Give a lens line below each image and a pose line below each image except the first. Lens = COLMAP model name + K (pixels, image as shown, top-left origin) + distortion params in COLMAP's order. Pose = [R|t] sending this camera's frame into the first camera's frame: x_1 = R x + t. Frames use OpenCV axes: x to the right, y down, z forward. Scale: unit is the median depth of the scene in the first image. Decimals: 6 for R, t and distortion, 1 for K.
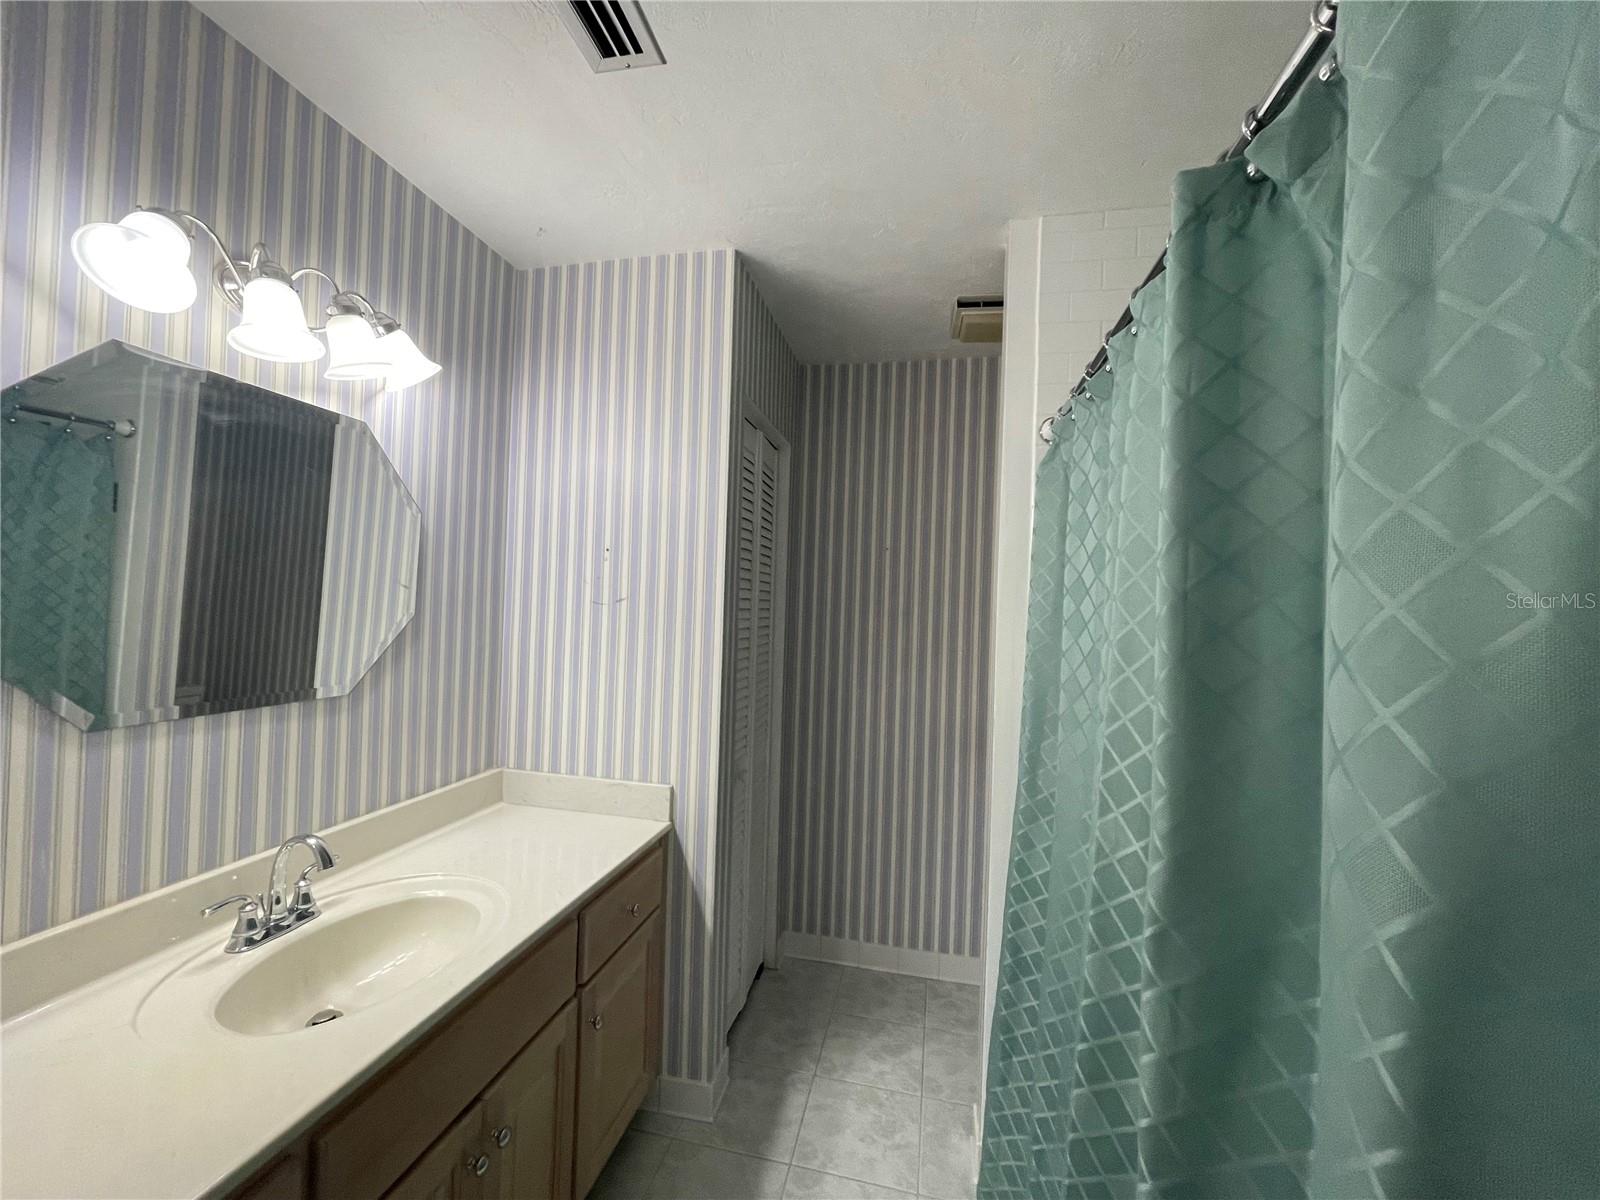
lens RADIAL K [[645.6, 0, 798.8], [0, 645.6, 597.8], [0, 0, 1]] dist [-0.001309, -0.000946]
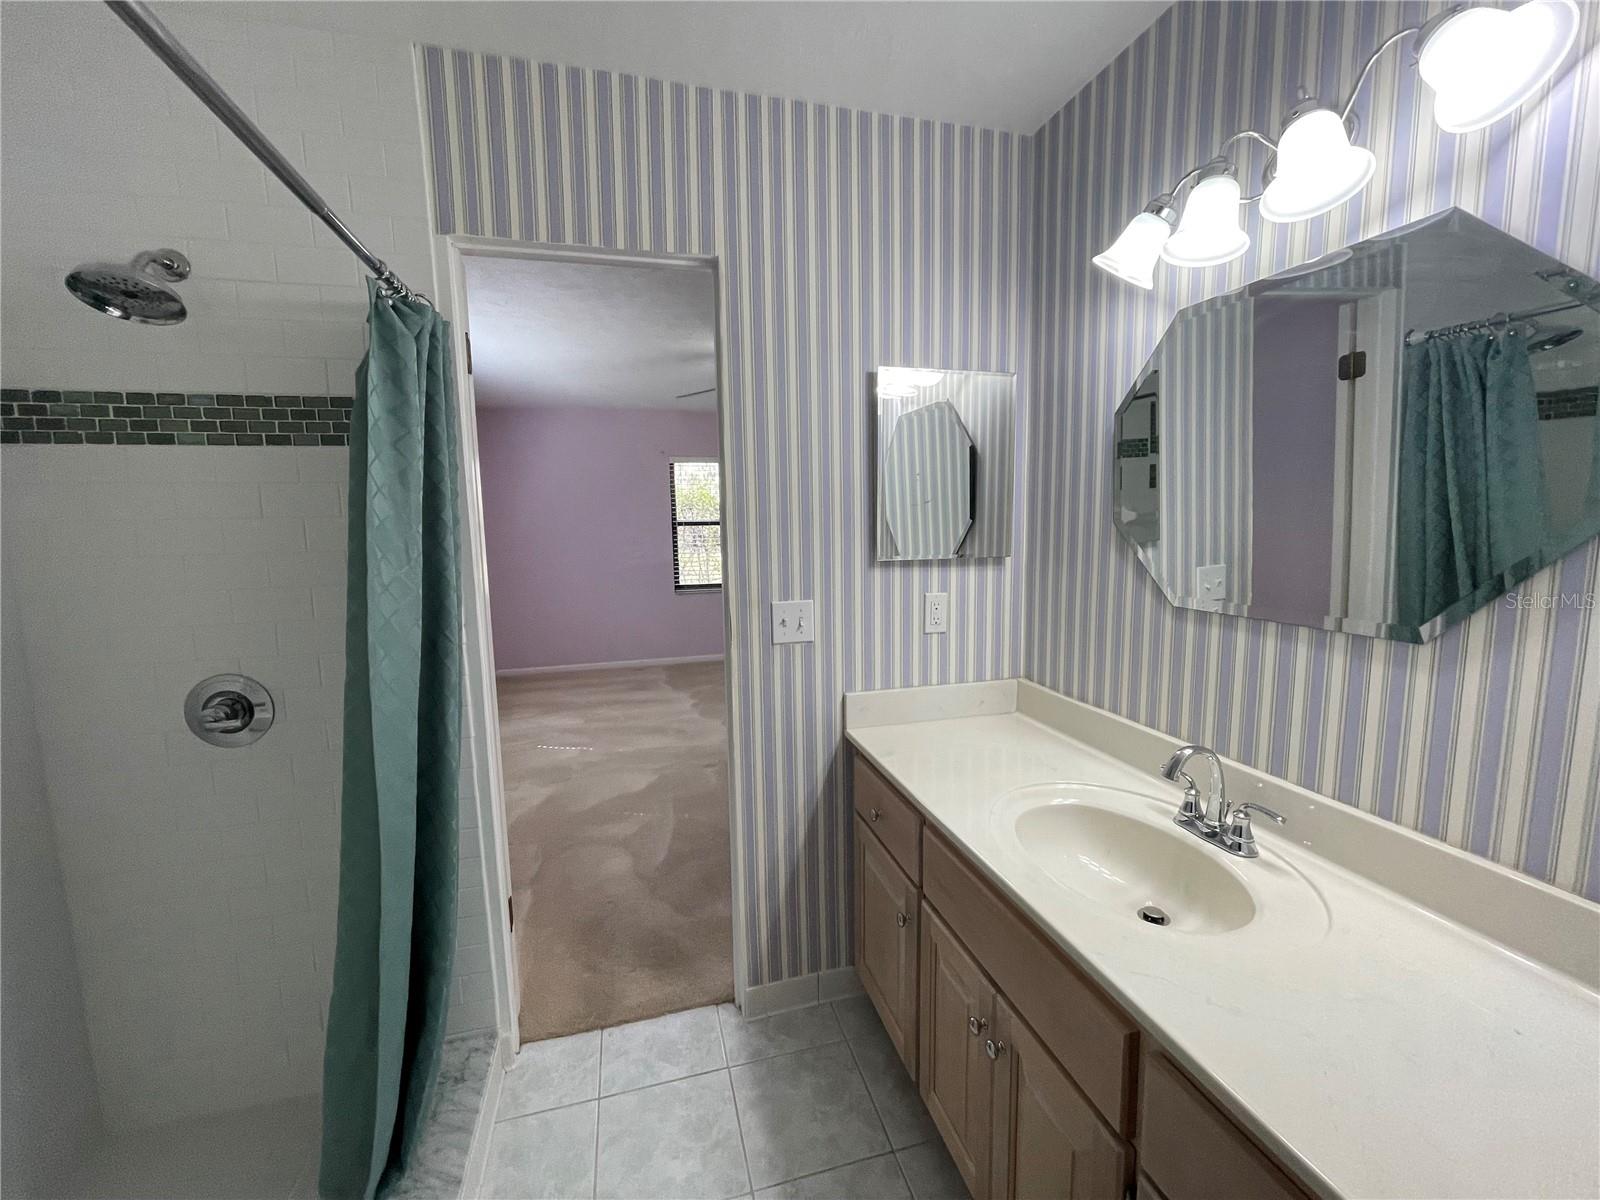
lens RADIAL K [[646.6, 0, 796.7], [0, 646.6, 599.5], [0, 0, 1]] dist [-0.000958, 0.000233]
pose [[-0.894561, 0.018780, -0.446550, 0.199421], [-0.021776, 0.996099, 0.085515, 0.075398], [0.446414, 0.086222, -0.890663, 1.515491]]
